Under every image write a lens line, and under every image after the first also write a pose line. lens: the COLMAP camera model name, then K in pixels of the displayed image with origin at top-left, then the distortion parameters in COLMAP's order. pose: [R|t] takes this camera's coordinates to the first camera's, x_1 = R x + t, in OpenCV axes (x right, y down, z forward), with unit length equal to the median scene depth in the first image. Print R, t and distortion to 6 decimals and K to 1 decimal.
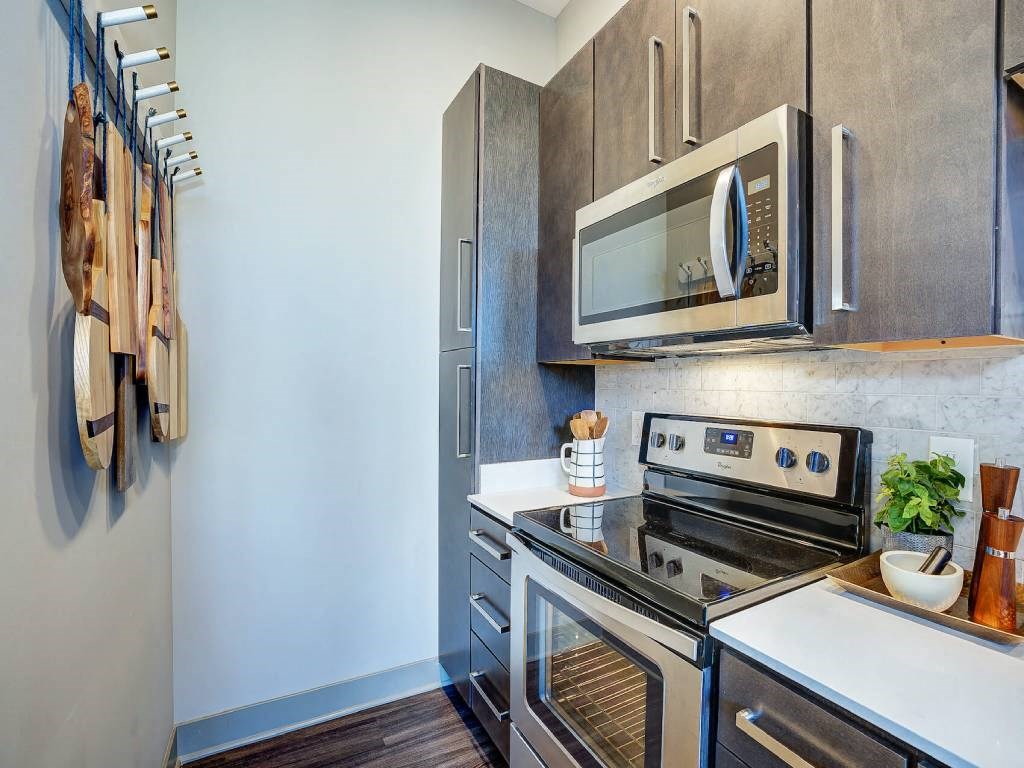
lens RADIAL K [[470.4, 0, 513.6], [0, 470.4, 391.4], [0, 0, 1]] dist [0.000643, 0.000183]
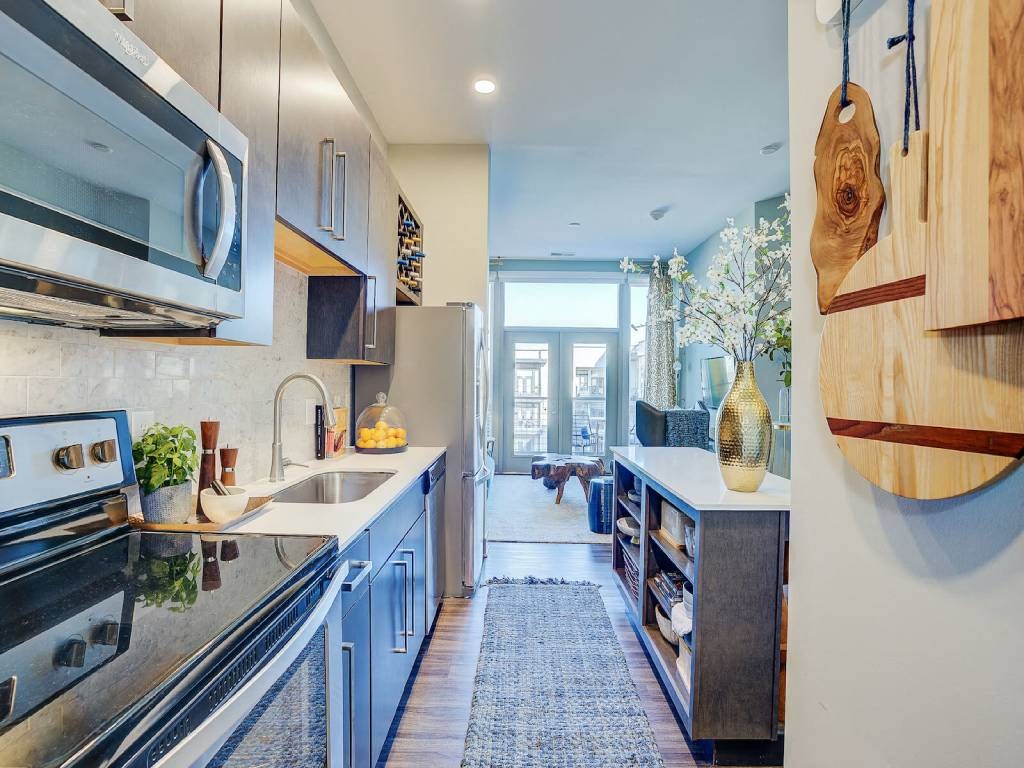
lens RADIAL K [[470.4, 0, 513.5], [0, 470.4, 381.9], [0, 0, 1]] dist [0.000643, 0.000183]
pose [[-0.866417, -0.012326, 0.499170, -0.493452], [-0.015376, 0.999880, -0.001997, 0.002148], [-0.499085, -0.009405, -0.866502, 1.358459]]
